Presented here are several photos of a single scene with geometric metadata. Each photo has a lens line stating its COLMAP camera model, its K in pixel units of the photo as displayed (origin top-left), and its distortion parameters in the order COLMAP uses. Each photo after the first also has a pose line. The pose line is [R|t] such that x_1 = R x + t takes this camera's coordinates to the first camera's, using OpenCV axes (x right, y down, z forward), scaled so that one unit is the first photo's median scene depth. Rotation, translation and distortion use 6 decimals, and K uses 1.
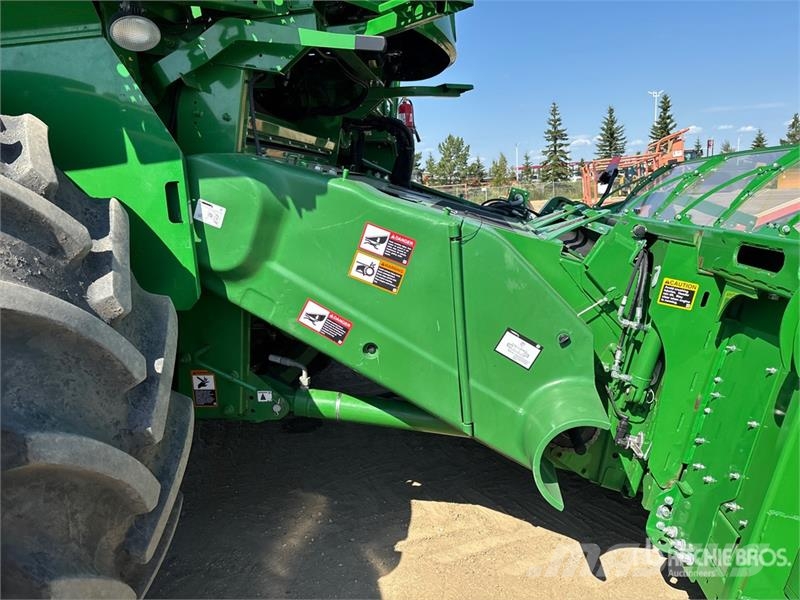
lens RADIAL K [[588.4, 0, 399.6], [0, 588.4, 310.8], [0, 0, 1]] dist [0.044518, -0.067257]
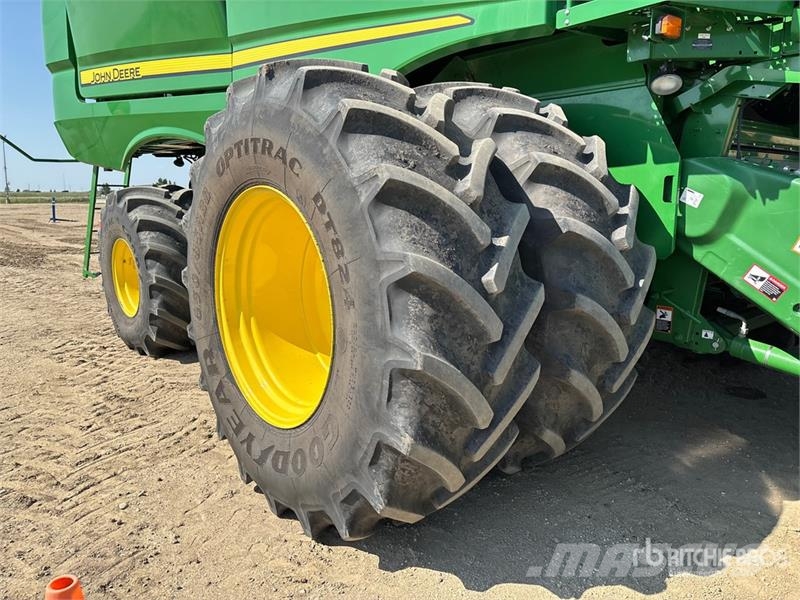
lens RADIAL K [[695.3, 0, 400.0], [0, 695.3, 300.0], [0, 0, 1]] dist [0.078272, -0.006395]
pose [[0.753113, 0.158343, -0.638551, 0.295883], [-0.179138, 0.983285, 0.032551, 0.159639], [0.633032, 0.089875, 0.768891, -0.792563]]
